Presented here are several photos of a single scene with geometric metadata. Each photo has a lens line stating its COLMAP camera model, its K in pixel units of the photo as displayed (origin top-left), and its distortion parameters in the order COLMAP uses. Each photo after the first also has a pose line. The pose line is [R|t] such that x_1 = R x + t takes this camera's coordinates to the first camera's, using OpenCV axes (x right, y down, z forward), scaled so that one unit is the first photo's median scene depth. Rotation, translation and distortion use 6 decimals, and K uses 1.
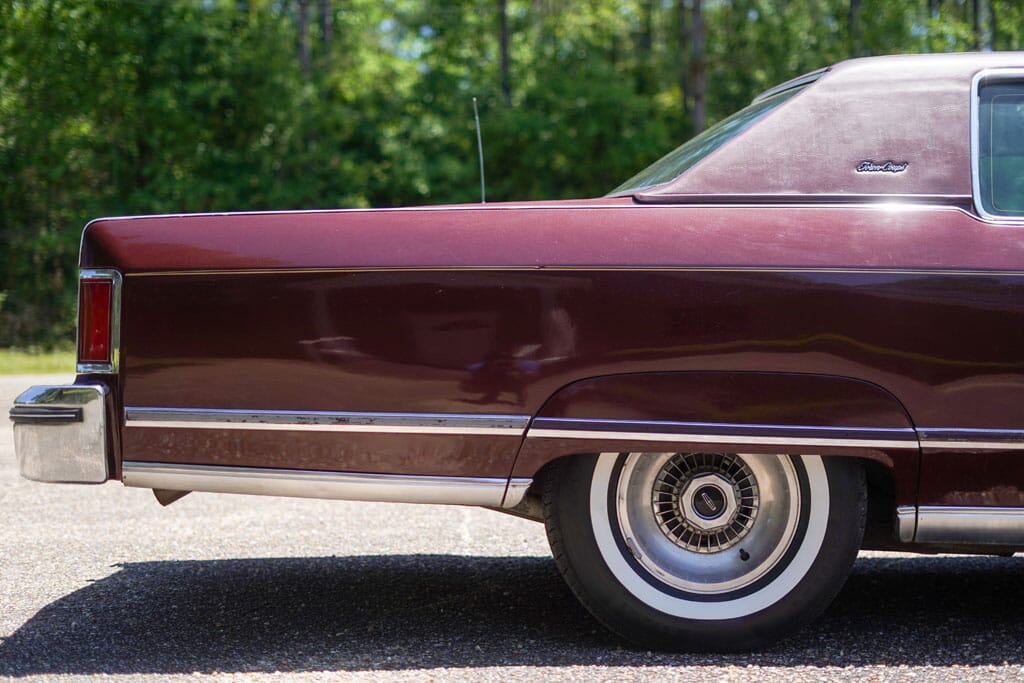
lens RADIAL K [[1645.1, 0, 512.0], [0, 1645.1, 341.5], [0, 0, 1]] dist [-0.015445, -0.019053]
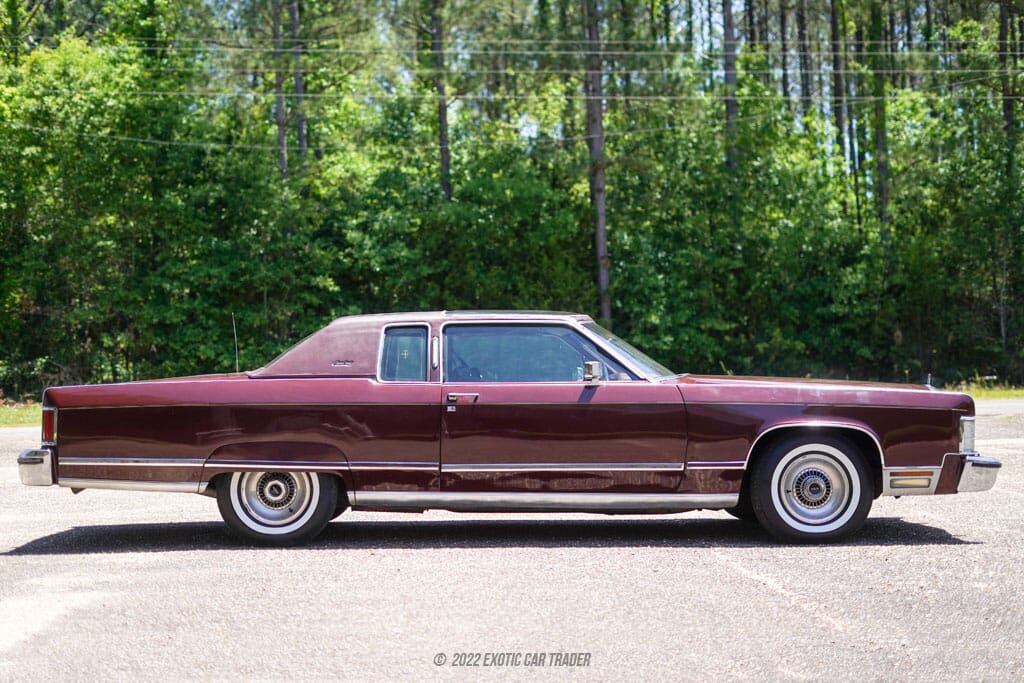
lens RADIAL K [[1645.1, 0, 512.0], [0, 1645.1, 341.5], [0, 0, 1]] dist [-0.015445, -0.019053]
pose [[0.999414, -0.014184, -0.031163, 0.085298], [0.013590, 0.999724, -0.019182, -0.012704], [0.031426, 0.018747, 0.999330, -0.240750]]
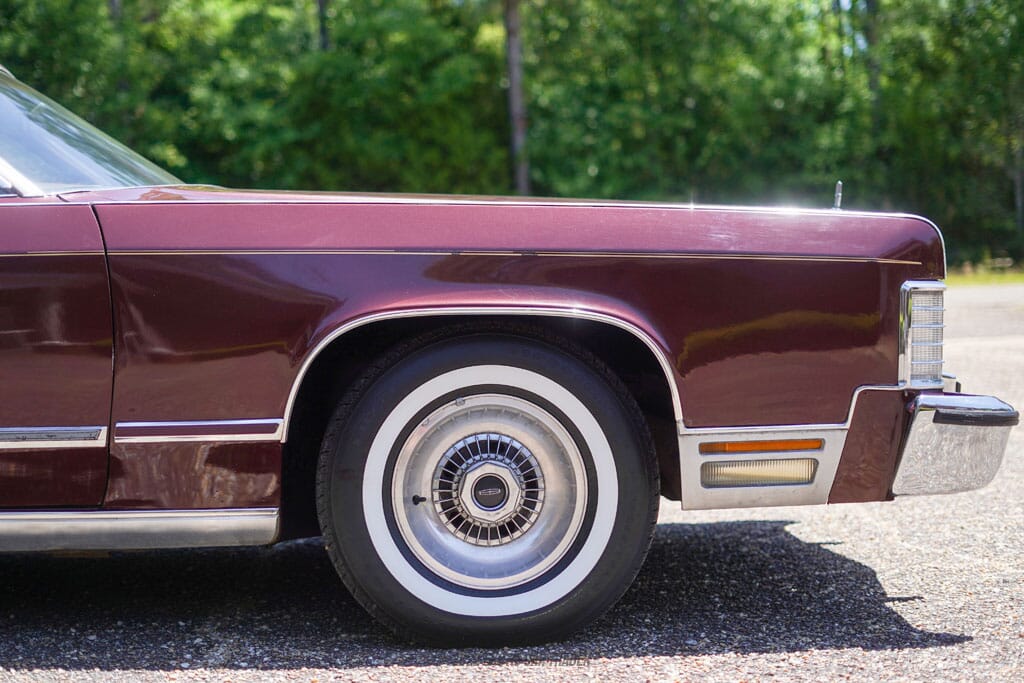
lens RADIAL K [[1645.1, 0, 512.0], [0, 1645.1, 341.5], [0, 0, 1]] dist [-0.015445, -0.019053]
pose [[0.998757, -0.028072, -0.041178, 0.152178], [0.029678, 0.998801, 0.038934, -0.002214], [0.040036, -0.040108, 0.998393, 0.014064]]
